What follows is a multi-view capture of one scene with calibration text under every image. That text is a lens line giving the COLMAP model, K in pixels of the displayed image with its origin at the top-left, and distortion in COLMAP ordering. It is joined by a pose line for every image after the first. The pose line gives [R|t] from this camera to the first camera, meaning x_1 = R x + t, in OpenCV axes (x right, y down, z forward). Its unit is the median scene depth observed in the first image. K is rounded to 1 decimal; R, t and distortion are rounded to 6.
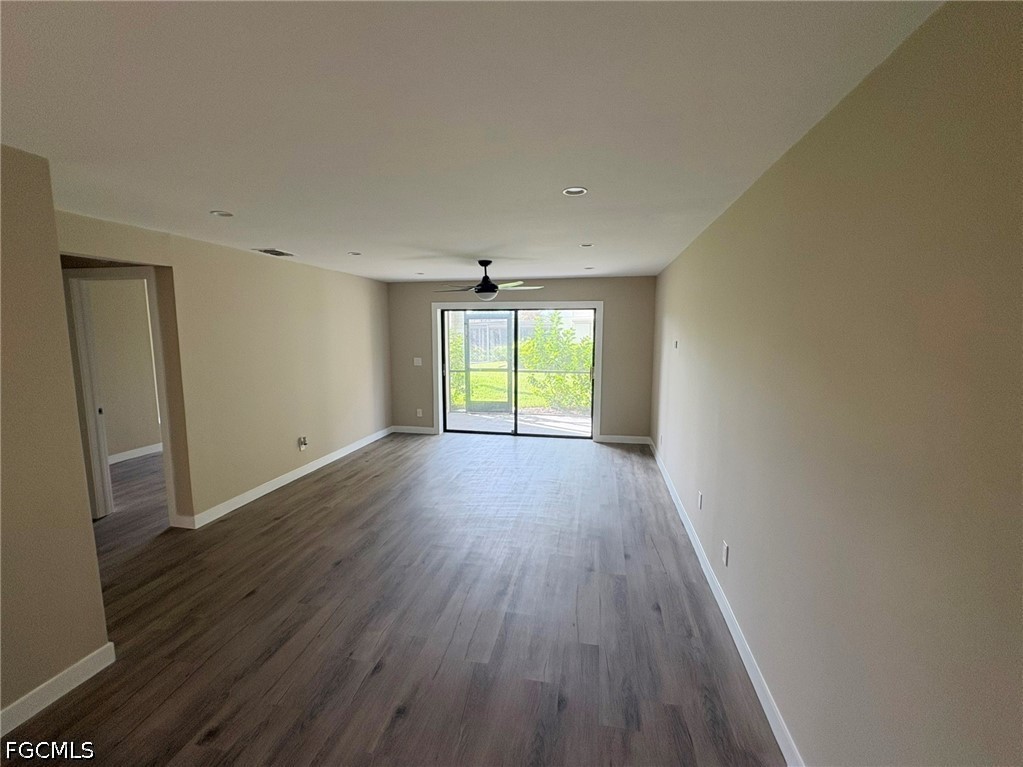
lens RADIAL K [[452.8, 0, 508.6], [0, 452.8, 384.7], [0, 0, 1]] dist [-0.000045, 0.000120]
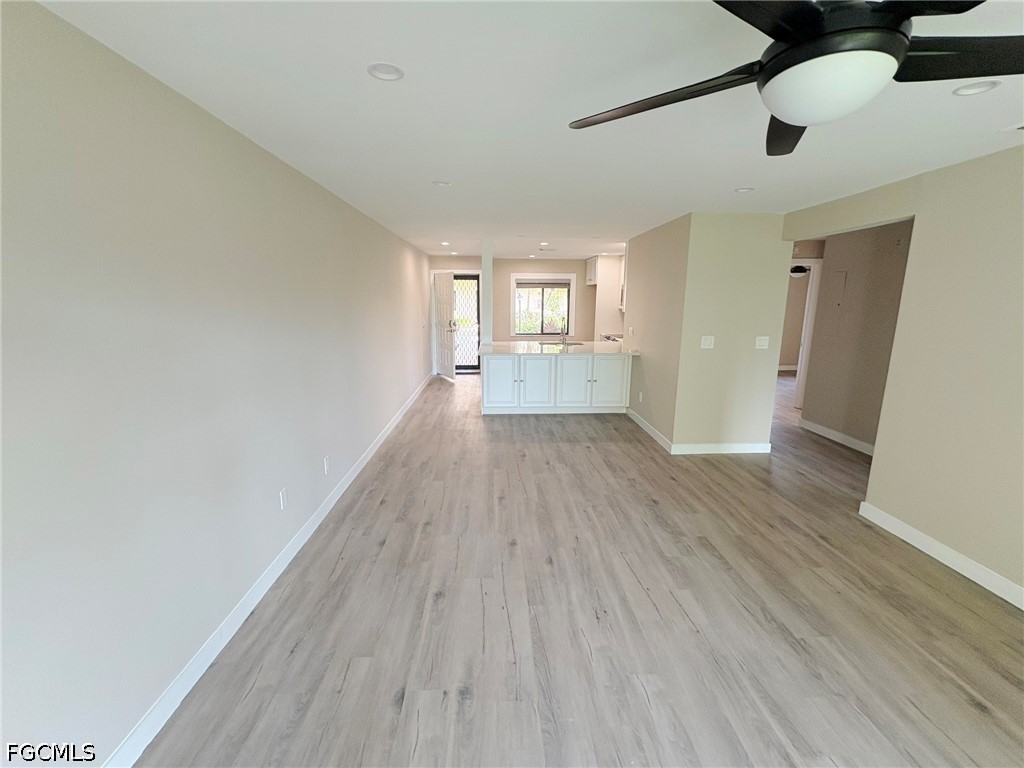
lens RADIAL K [[453.2, 0, 509.1], [0, 453.2, 385.2], [0, 0, 1]] dist [-0.000045, 0.000120]
pose [[-0.974095, 0.038428, -0.222851, 0.200775], [-0.031812, 0.952371, 0.303278, -0.196374], [0.223891, 0.302511, -0.926477, 1.765257]]
